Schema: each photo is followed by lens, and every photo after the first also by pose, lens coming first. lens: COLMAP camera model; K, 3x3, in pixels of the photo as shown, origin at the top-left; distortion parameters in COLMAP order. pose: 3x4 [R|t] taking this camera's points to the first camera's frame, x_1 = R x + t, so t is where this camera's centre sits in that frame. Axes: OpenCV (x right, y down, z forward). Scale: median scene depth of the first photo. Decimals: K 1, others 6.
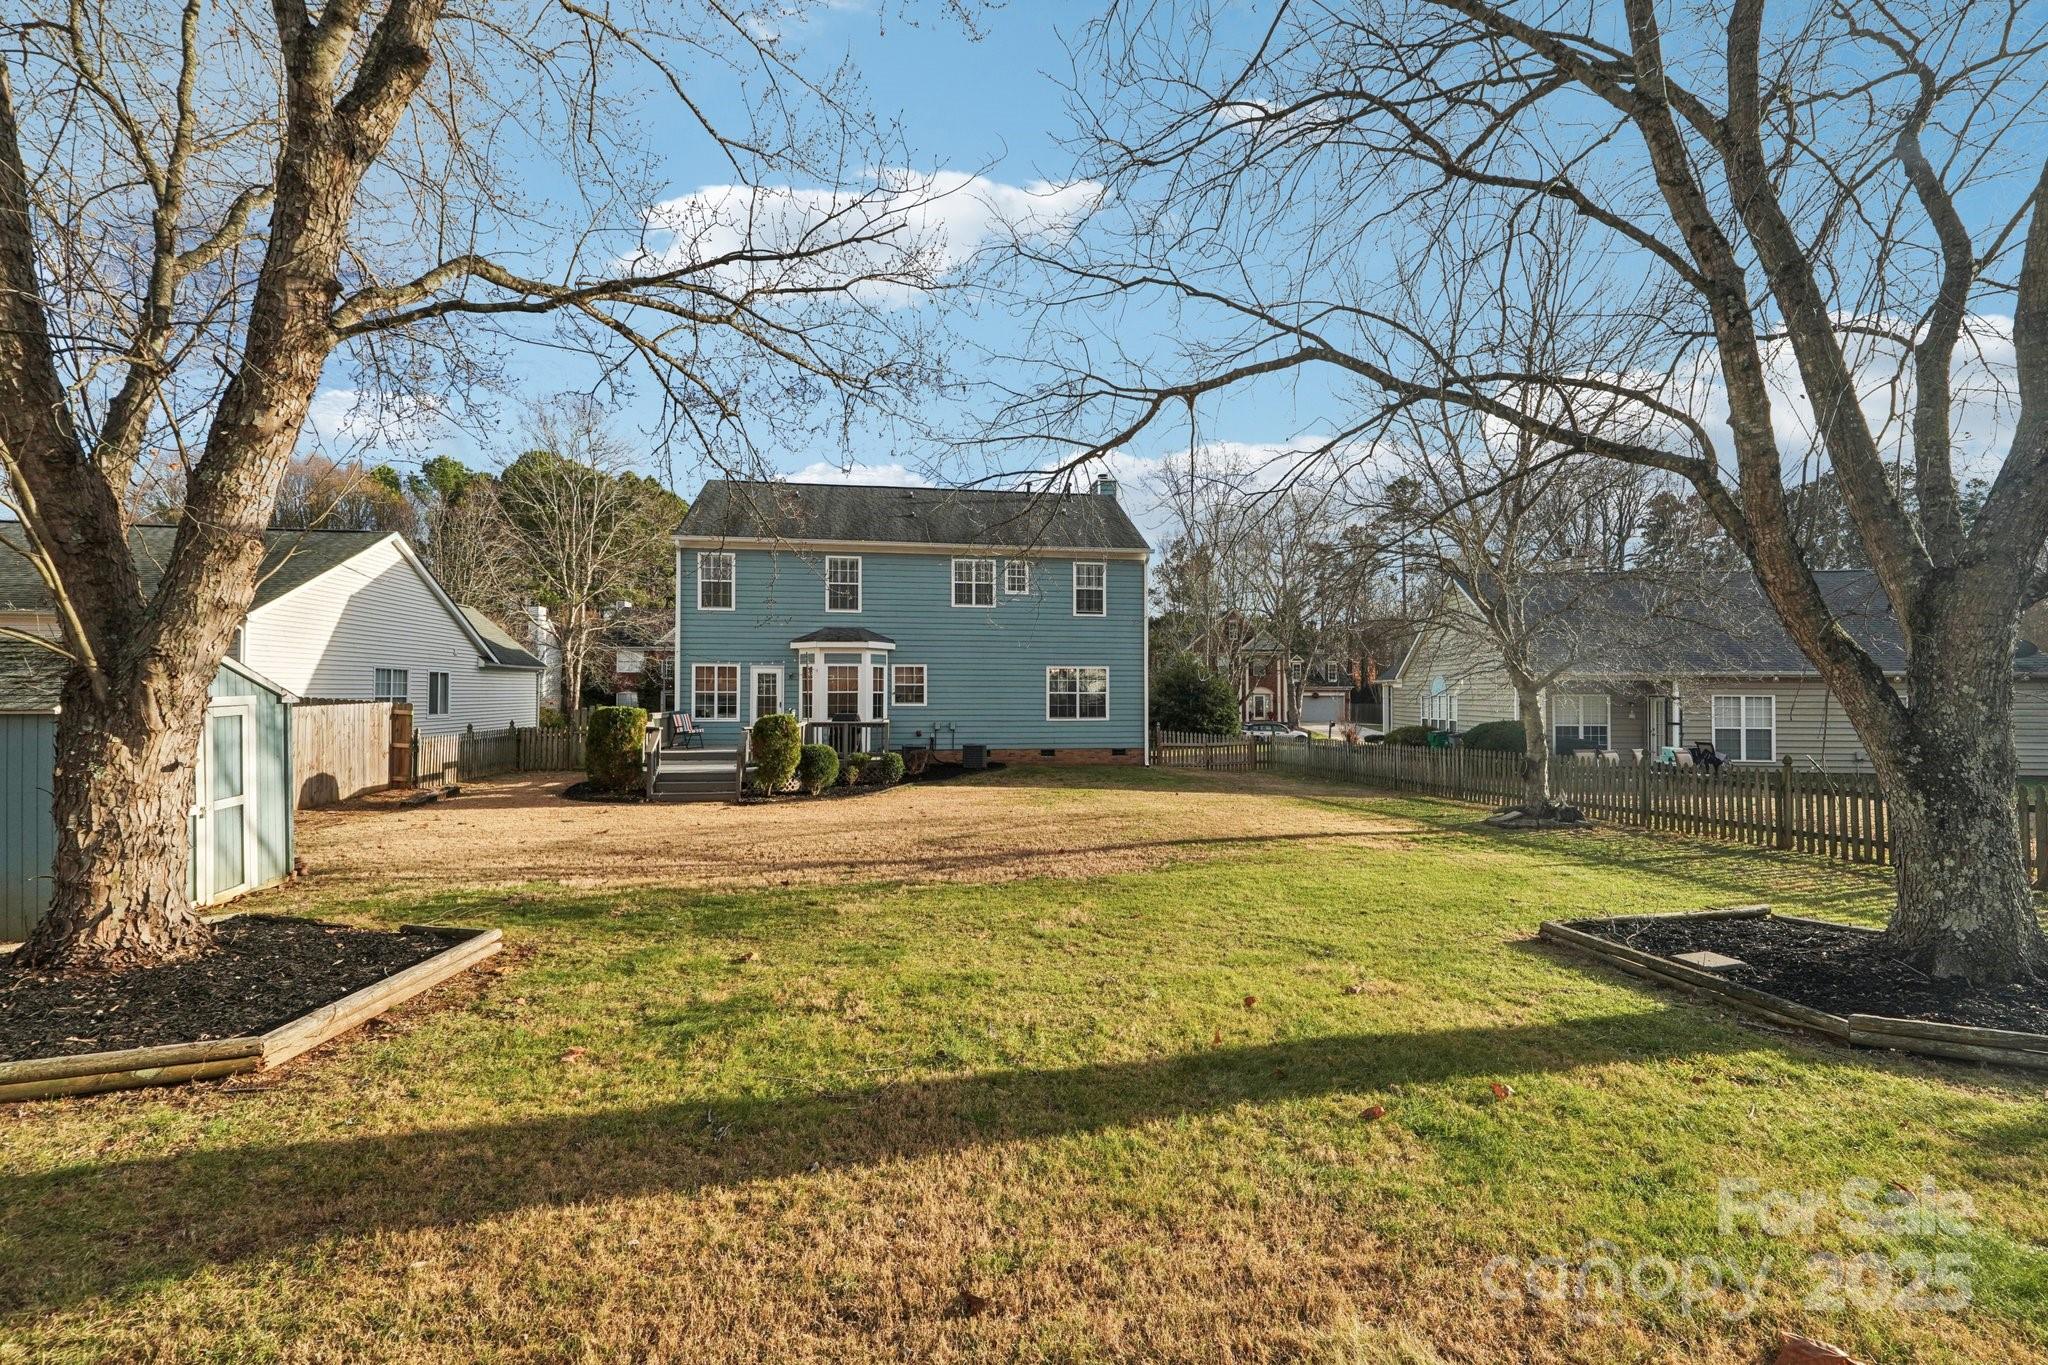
lens RADIAL K [[888.0, 0, 1024.0], [0, 888.0, 682.5], [0, 0, 1]] dist [-0.019755, -0.000040]
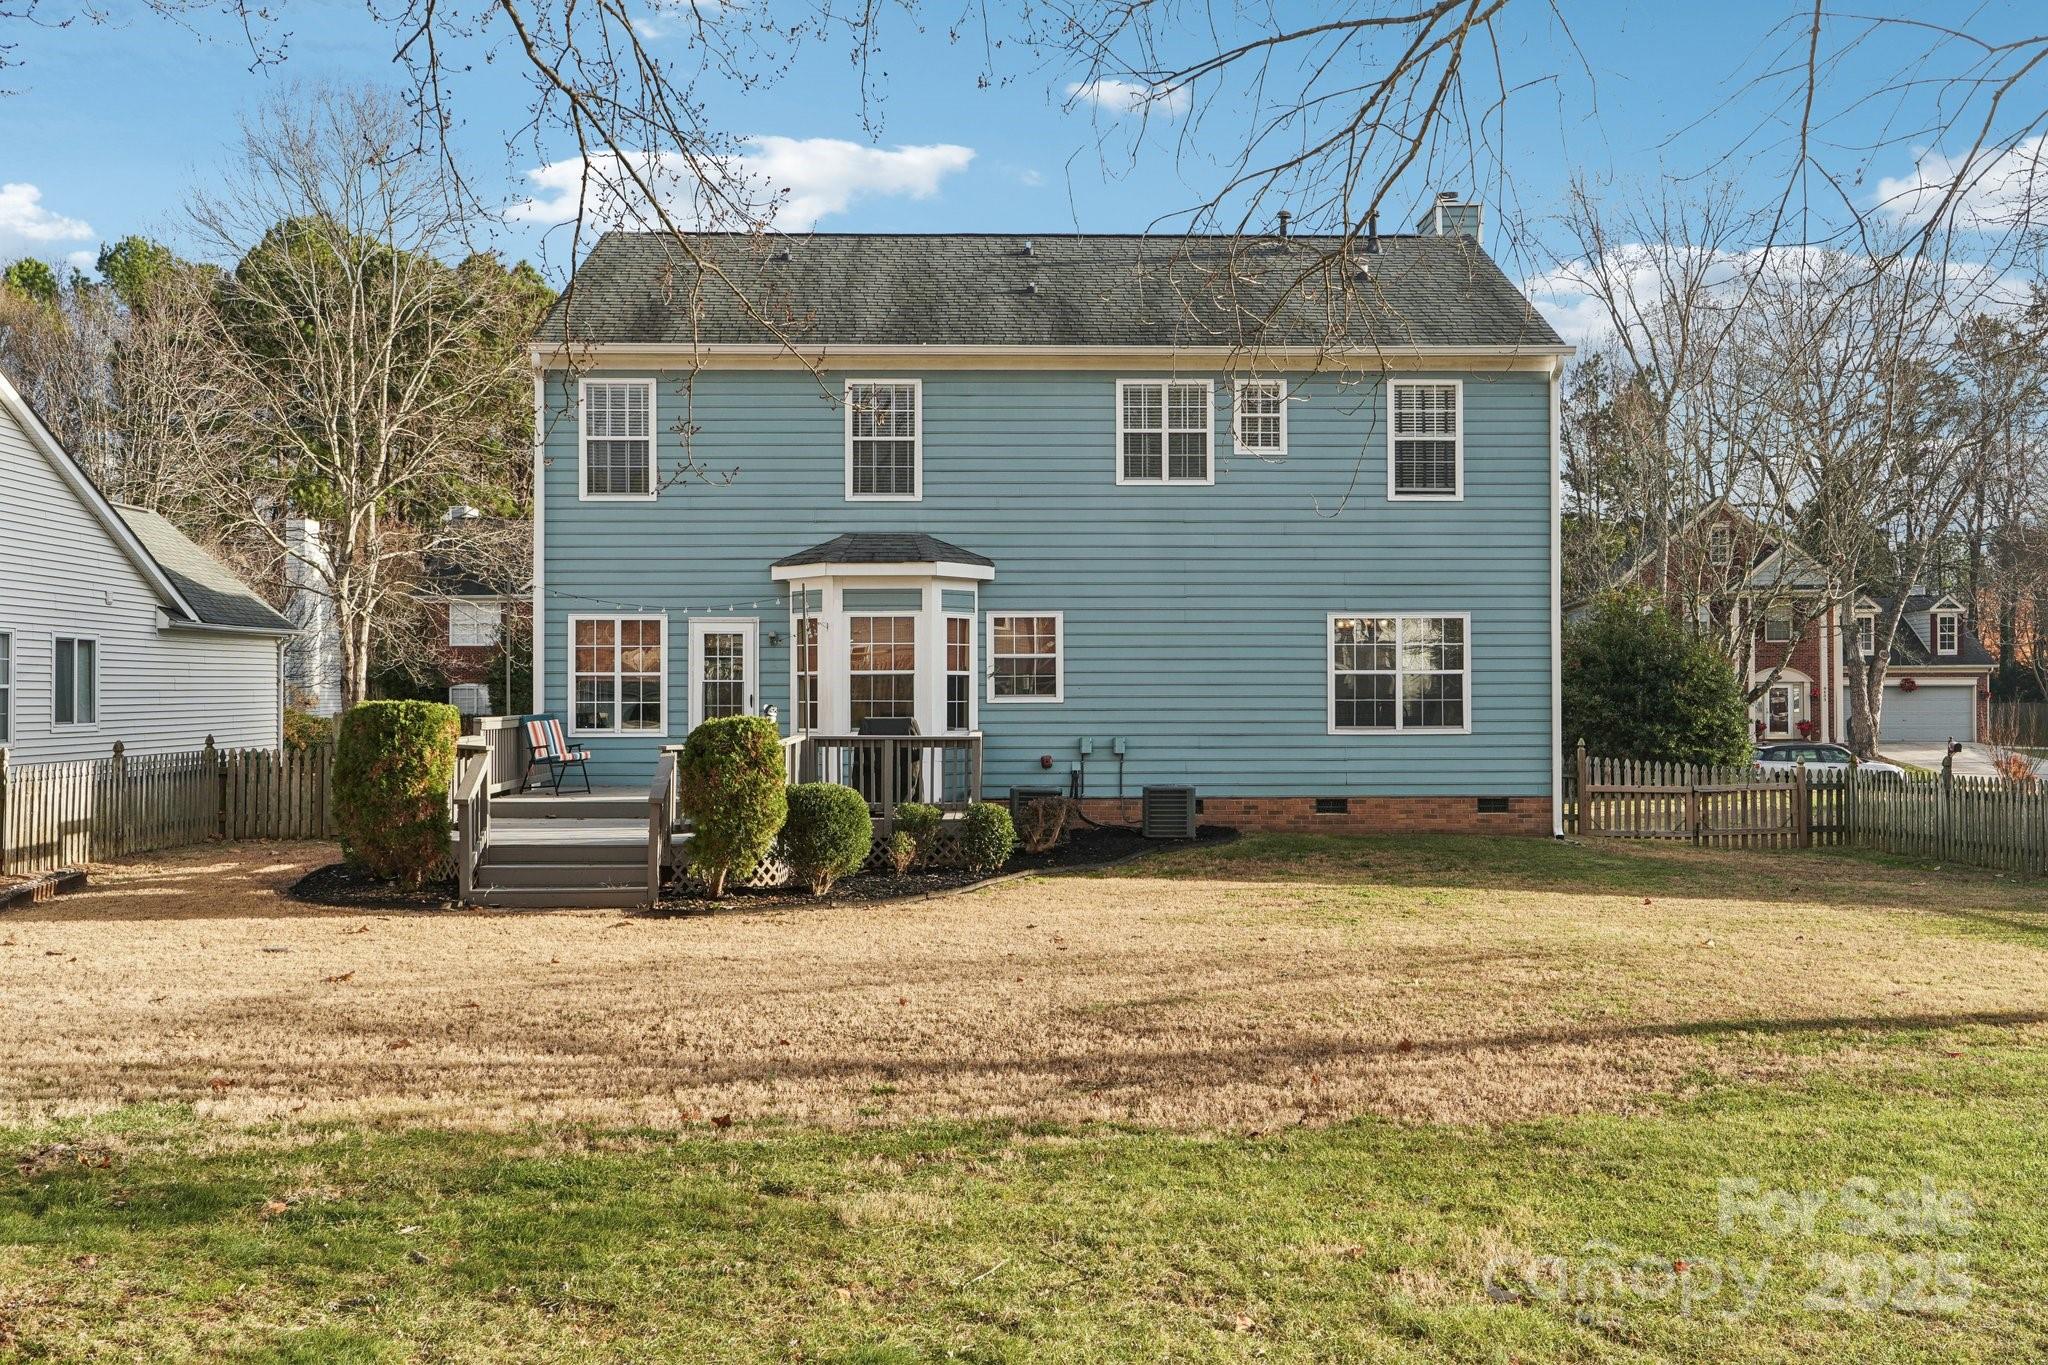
lens RADIAL K [[1787.5, 0, 1024.0], [0, 1787.5, 682.5], [0, 0, 1]] dist [0.001772, -0.000344]
pose [[0.991723, -0.004734, -0.128305, -0.012915], [0.005835, 0.999949, 0.008208, 0.009684], [0.128259, -0.008889, 0.991701, 0.094612]]
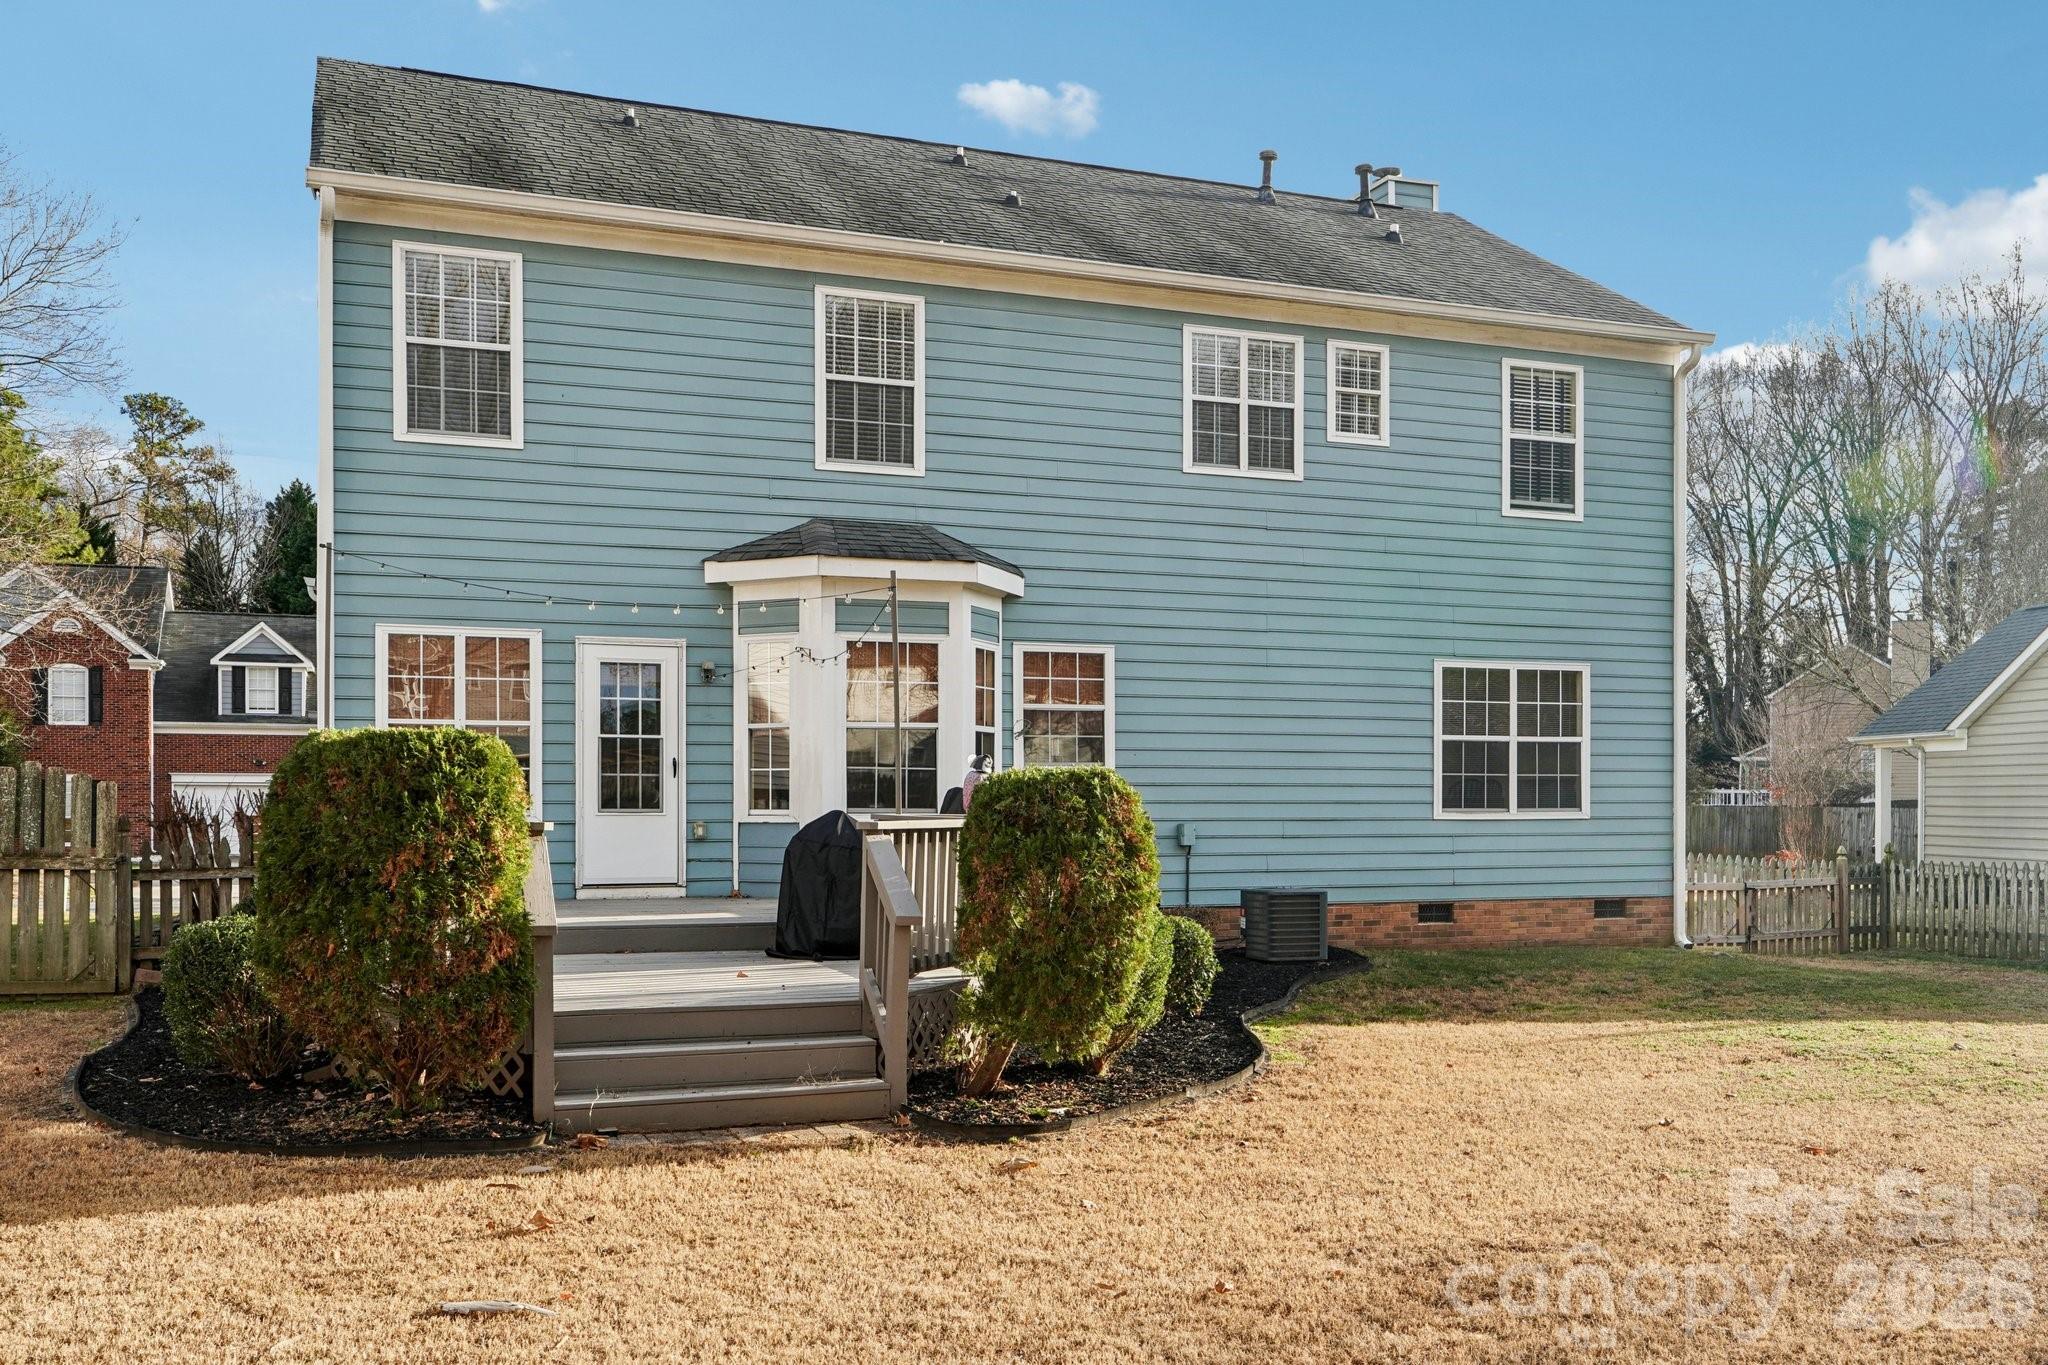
lens RADIAL K [[1827.0, 0, 1023.6], [0, 1827.0, 821.7], [0, 0, 1]] dist [0.002081, -0.002688]
pose [[0.974107, -0.003766, 0.226054, -0.330521], [-0.001455, 0.999736, 0.022924, 0.032359], [-0.226081, -0.022659, 0.973845, 0.402075]]
